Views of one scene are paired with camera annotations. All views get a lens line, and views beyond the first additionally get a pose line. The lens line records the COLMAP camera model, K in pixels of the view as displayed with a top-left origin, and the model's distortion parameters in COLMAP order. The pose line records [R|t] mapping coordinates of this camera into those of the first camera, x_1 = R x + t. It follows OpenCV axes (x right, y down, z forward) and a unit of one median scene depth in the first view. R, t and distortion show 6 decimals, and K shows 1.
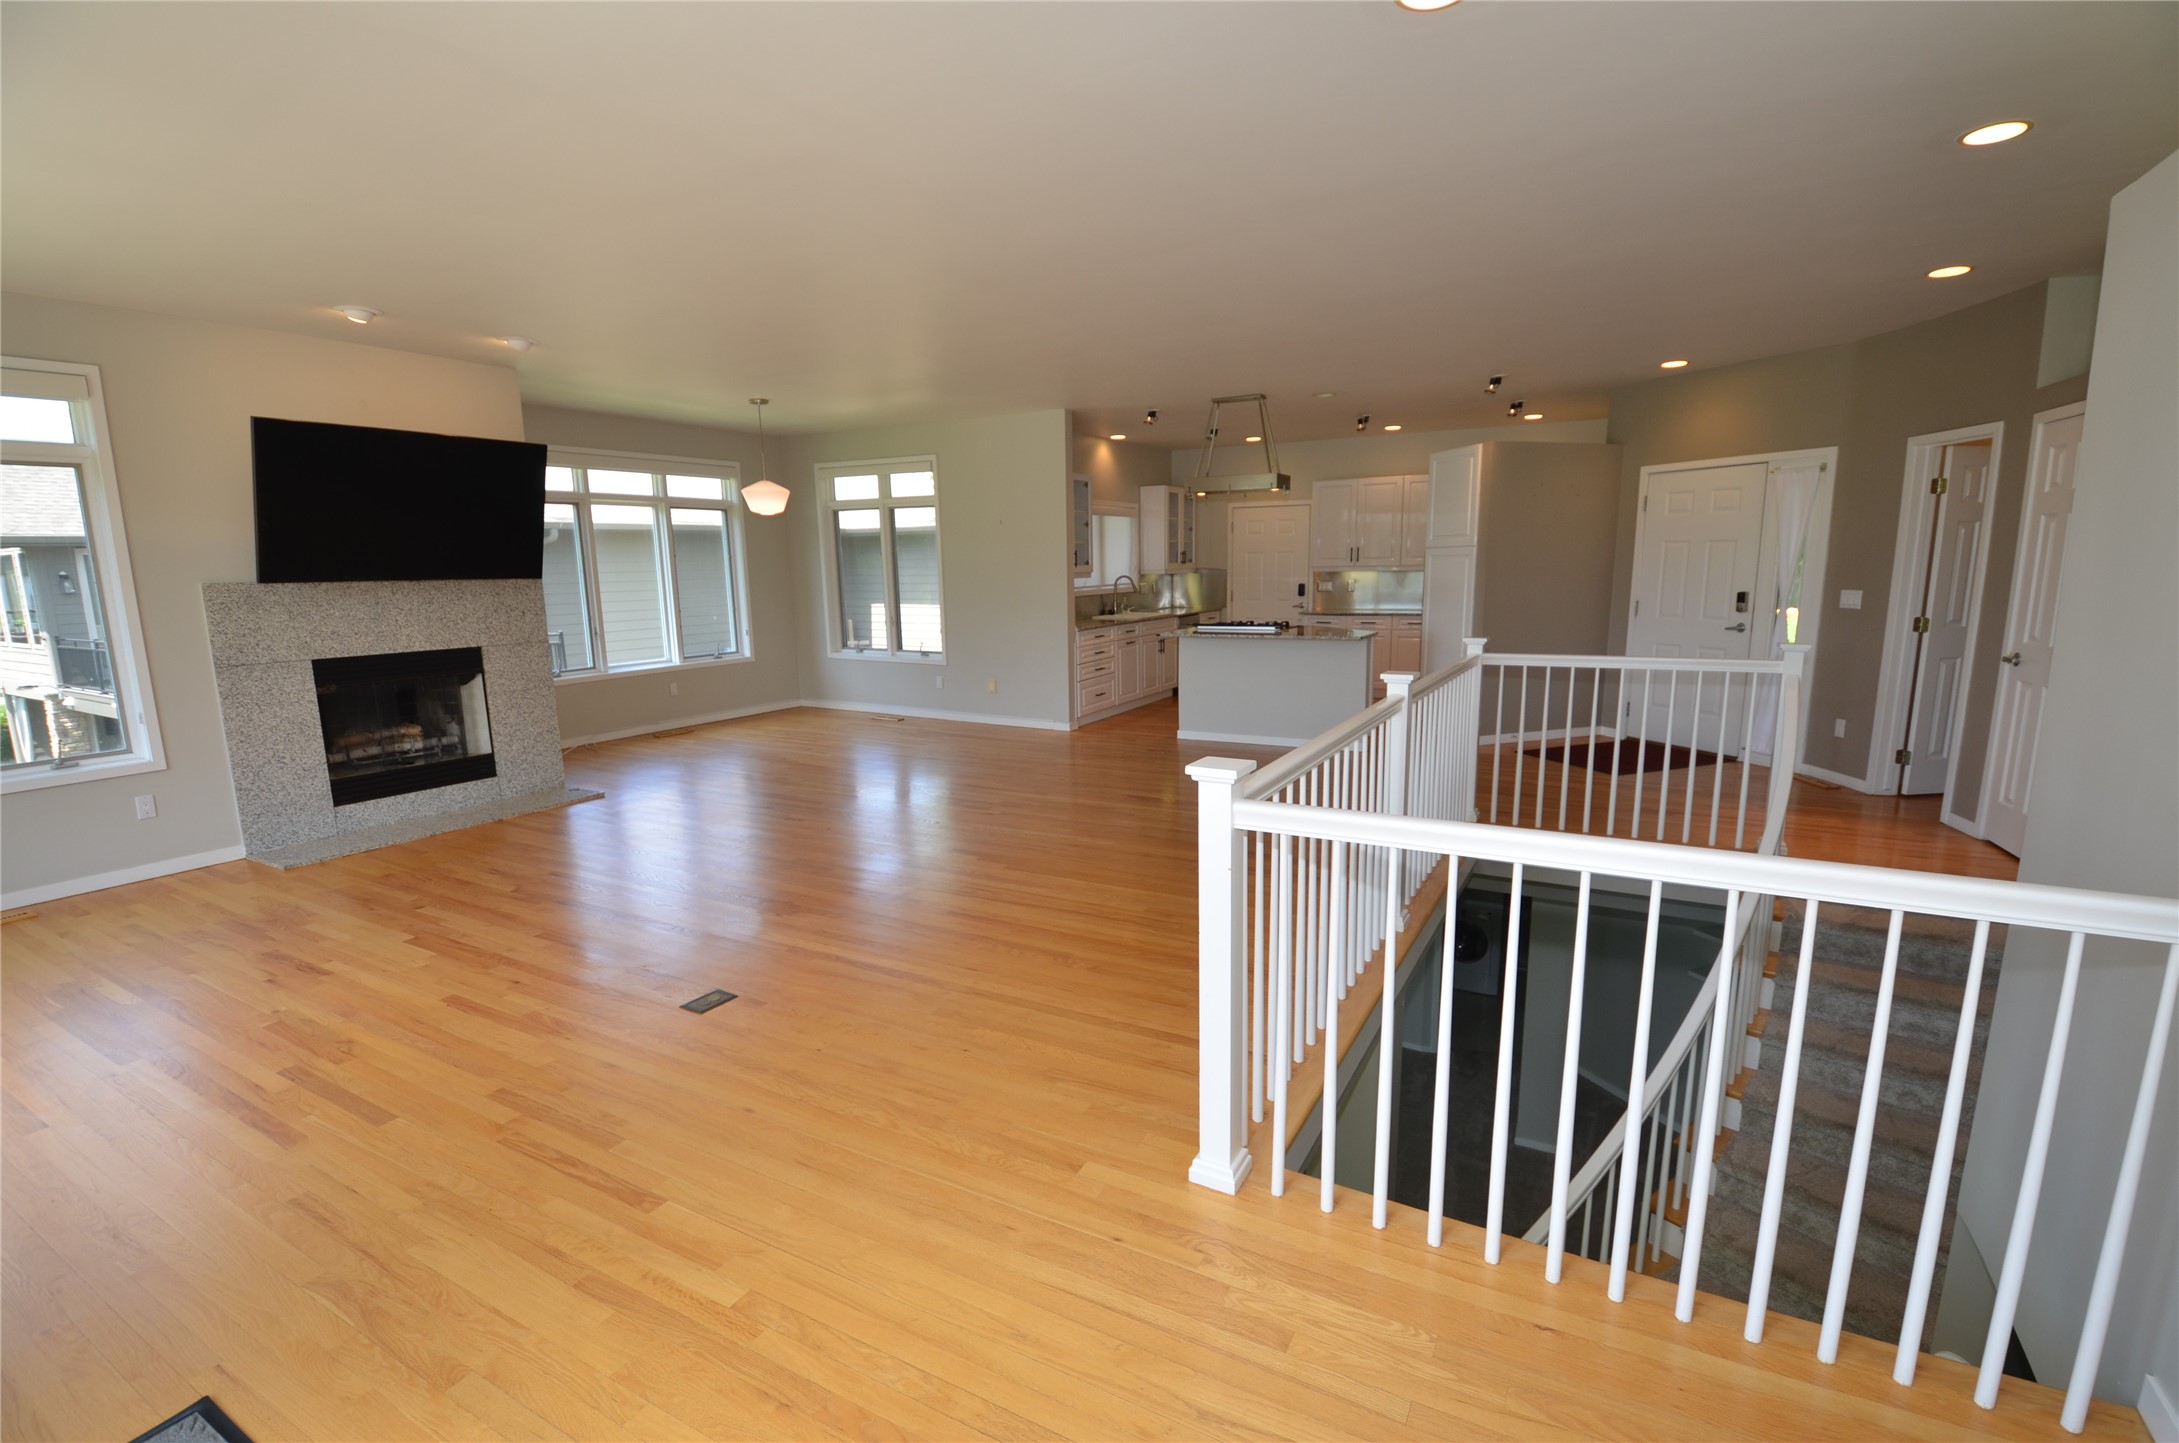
lens RADIAL K [[947.9, 0, 1108.5], [0, 947.9, 737.0], [0, 0, 1]] dist [0.003441, -0.021135]
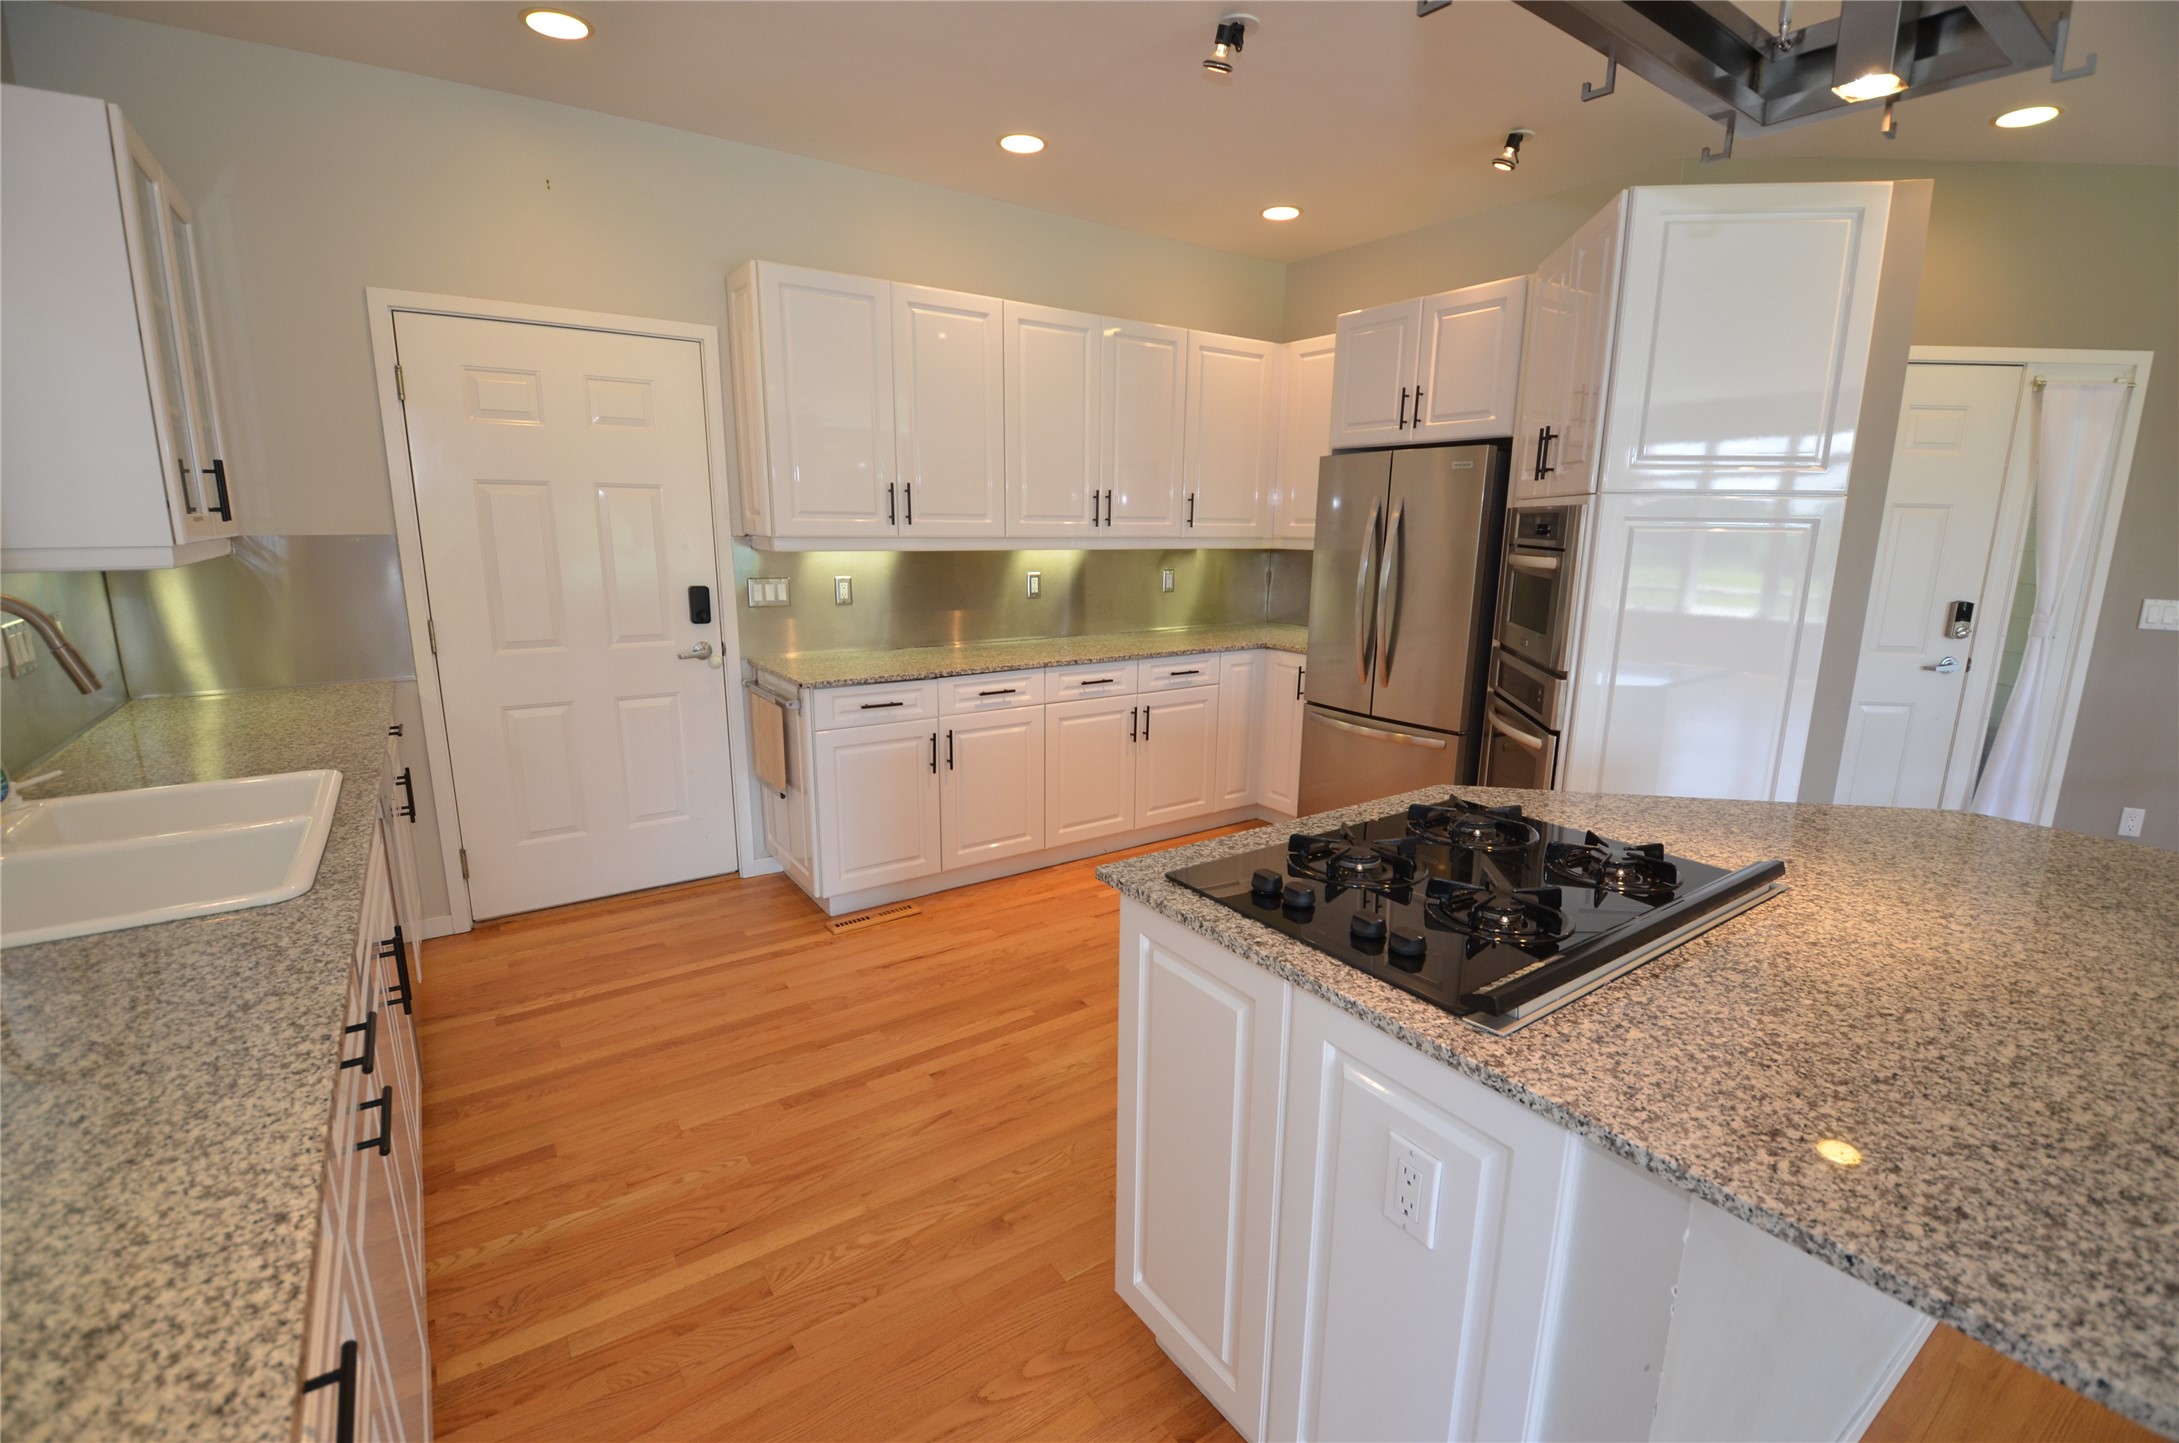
lens RADIAL K [[947.9, 0, 1108.5], [0, 947.9, 737.0], [0, 0, 1]] dist [0.003441, -0.021135]
pose [[0.444098, -0.164780, 0.880696, -0.053290], [0.145041, 0.983200, 0.110821, -0.320895], [-0.884161, 0.078521, 0.460537, 1.846063]]
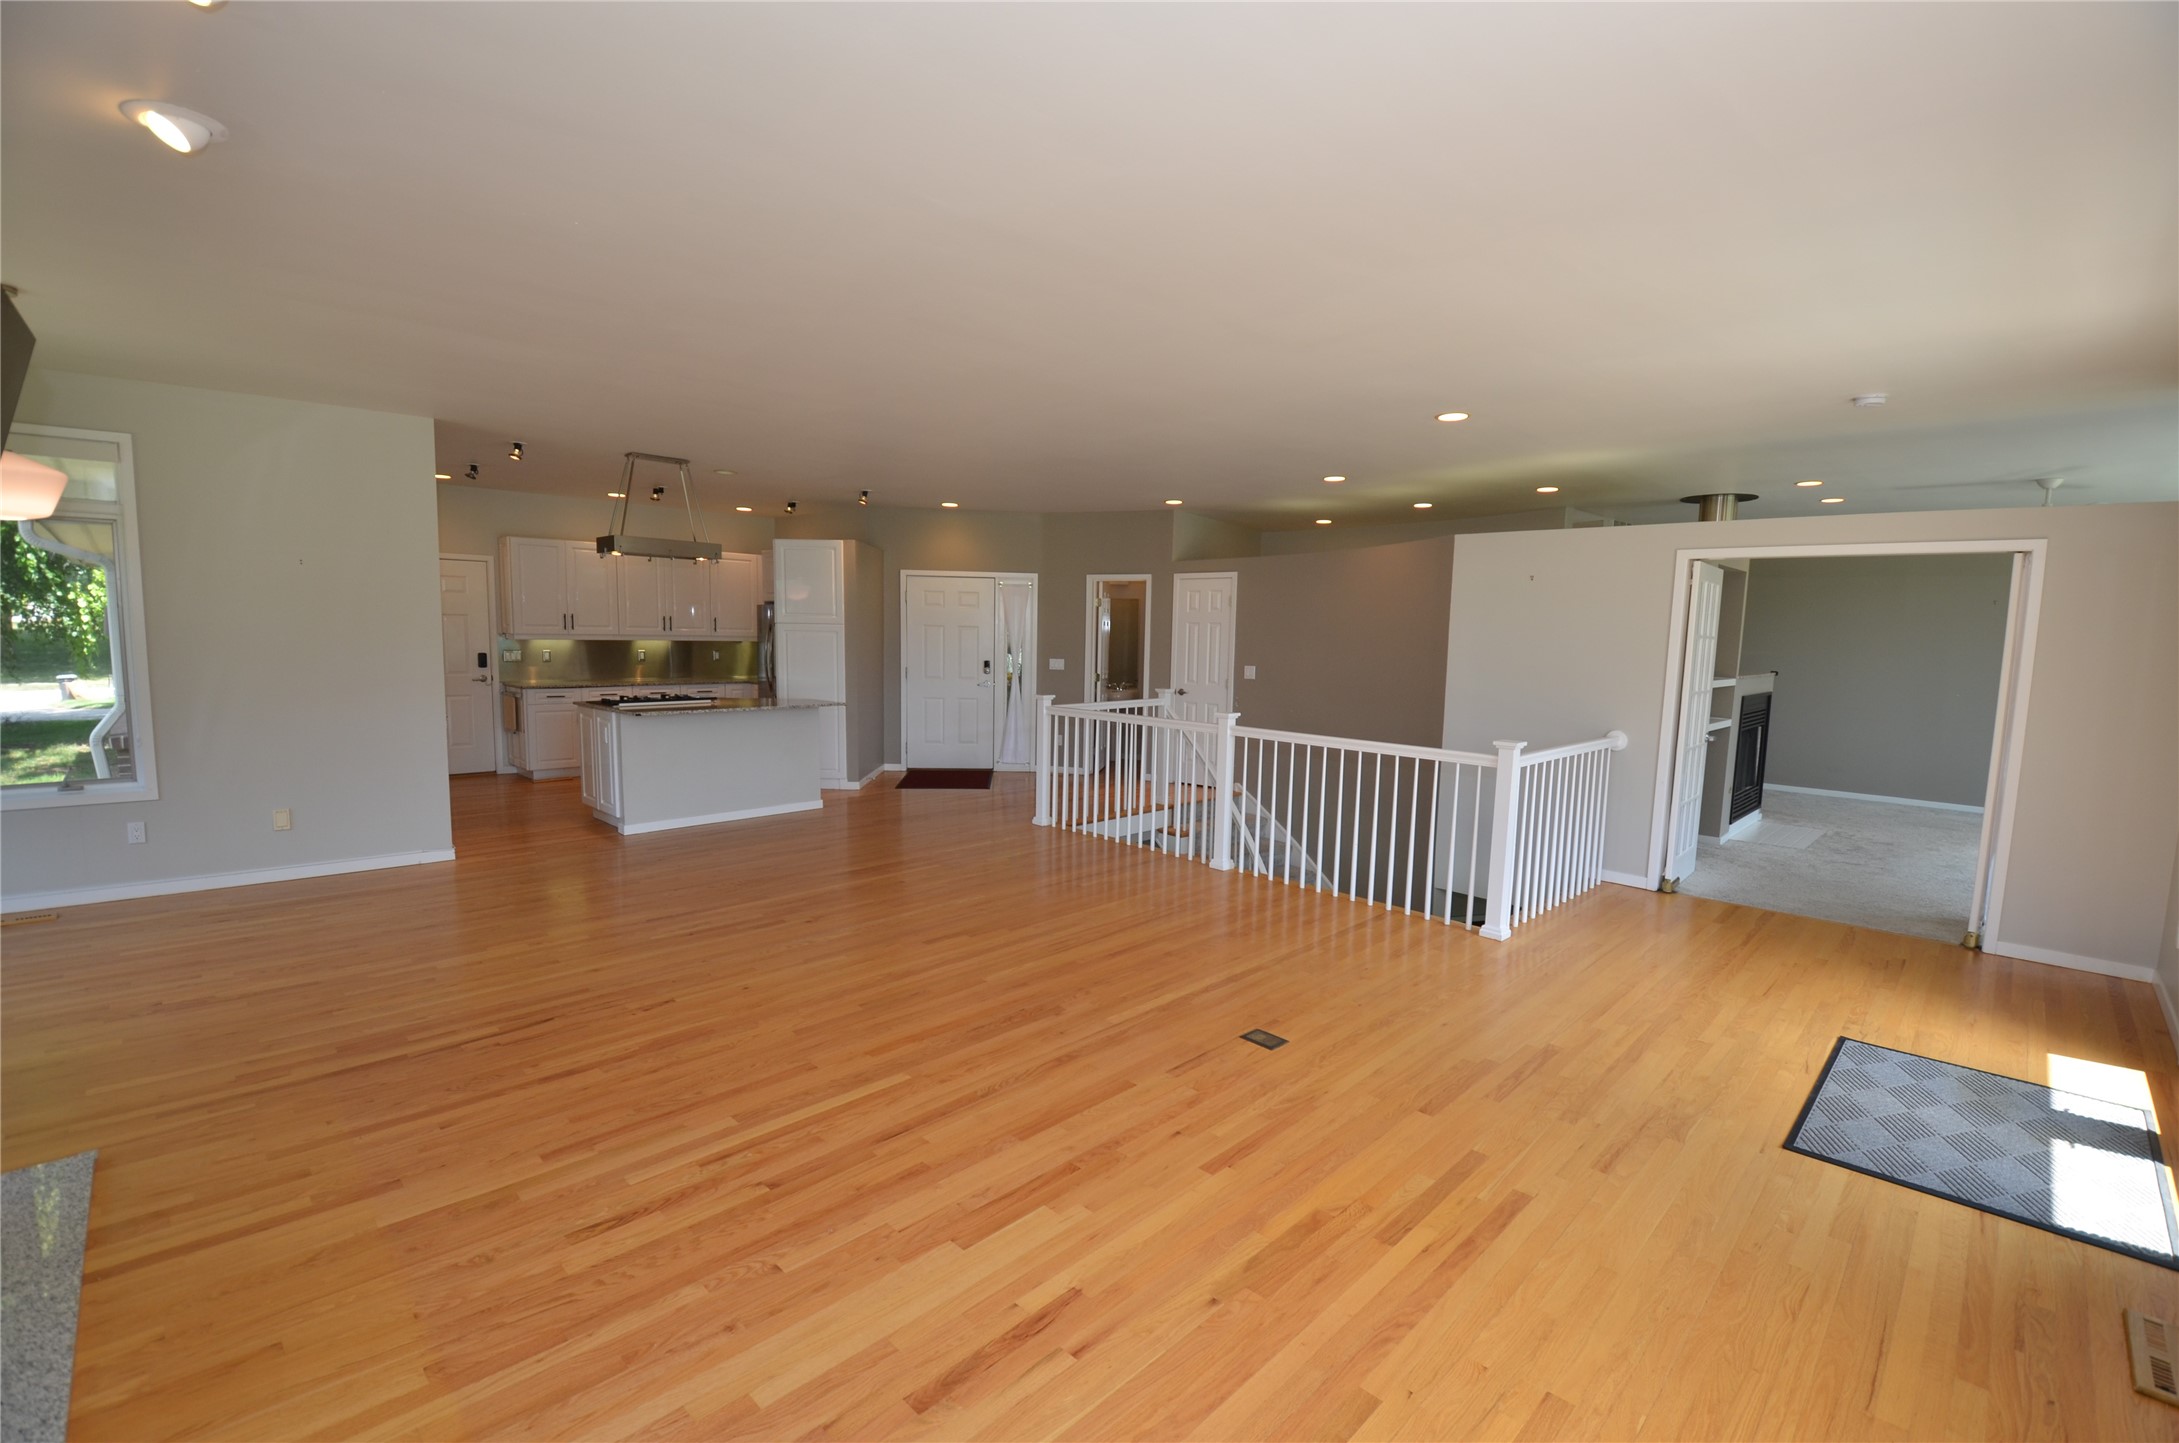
lens RADIAL K [[947.9, 0, 1108.5], [0, 947.9, 737.0], [0, 0, 1]] dist [0.003441, -0.021135]
pose [[0.277242, -0.083508, 0.957164, -1.123981], [0.148335, 0.987992, 0.043232, -0.106712], [-0.949281, 0.129995, 0.286300, 0.609828]]
